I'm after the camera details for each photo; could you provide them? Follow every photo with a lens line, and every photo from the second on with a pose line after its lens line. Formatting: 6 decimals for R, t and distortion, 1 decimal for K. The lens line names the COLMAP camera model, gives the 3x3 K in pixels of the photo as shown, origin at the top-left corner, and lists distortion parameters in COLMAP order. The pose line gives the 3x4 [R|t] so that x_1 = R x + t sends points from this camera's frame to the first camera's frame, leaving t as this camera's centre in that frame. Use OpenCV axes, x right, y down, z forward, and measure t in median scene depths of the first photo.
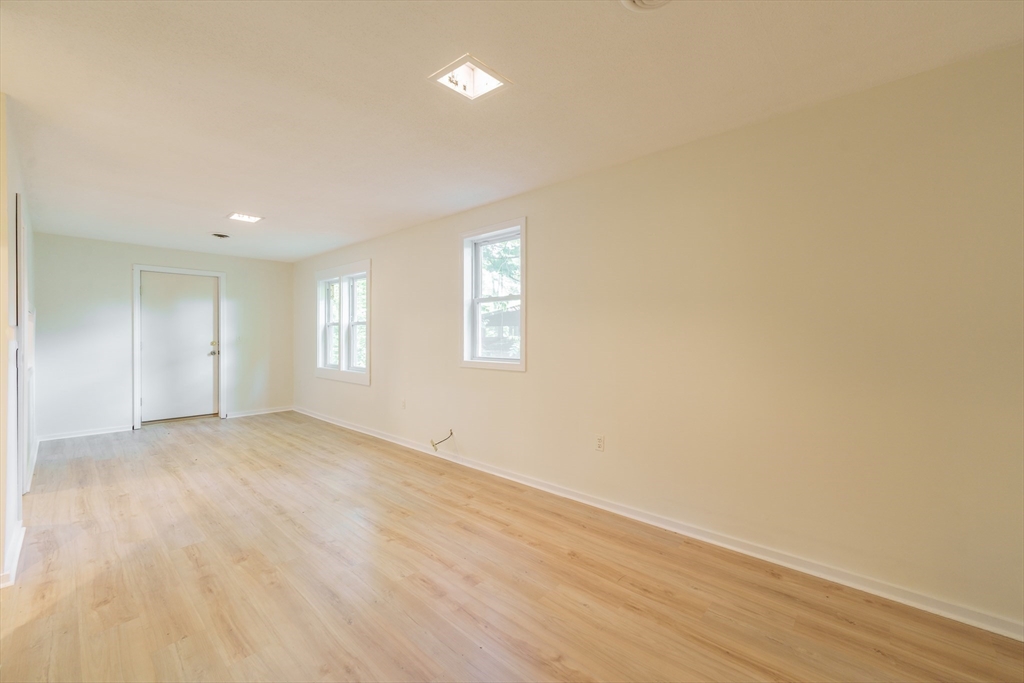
lens RADIAL K [[428.1, 0, 510.8], [0, 428.1, 338.8], [0, 0, 1]] dist [-0.003004, -0.000225]
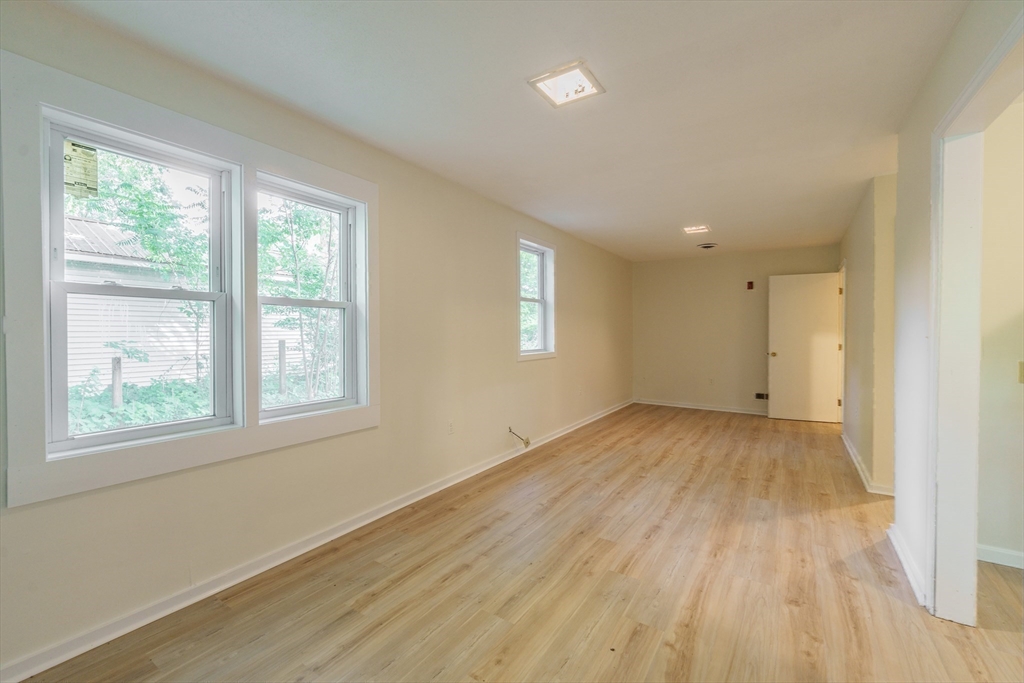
lens RADIAL K [[408.6, 0, 540.2], [0, 408.6, 339.3], [0, 0, 1]] dist [-0.001088, -0.000294]
pose [[-0.199103, -0.023791, 0.979690, -1.468982], [0.002304, 0.999691, 0.024745, -0.013814], [-0.979976, 0.007185, -0.198986, 1.543165]]
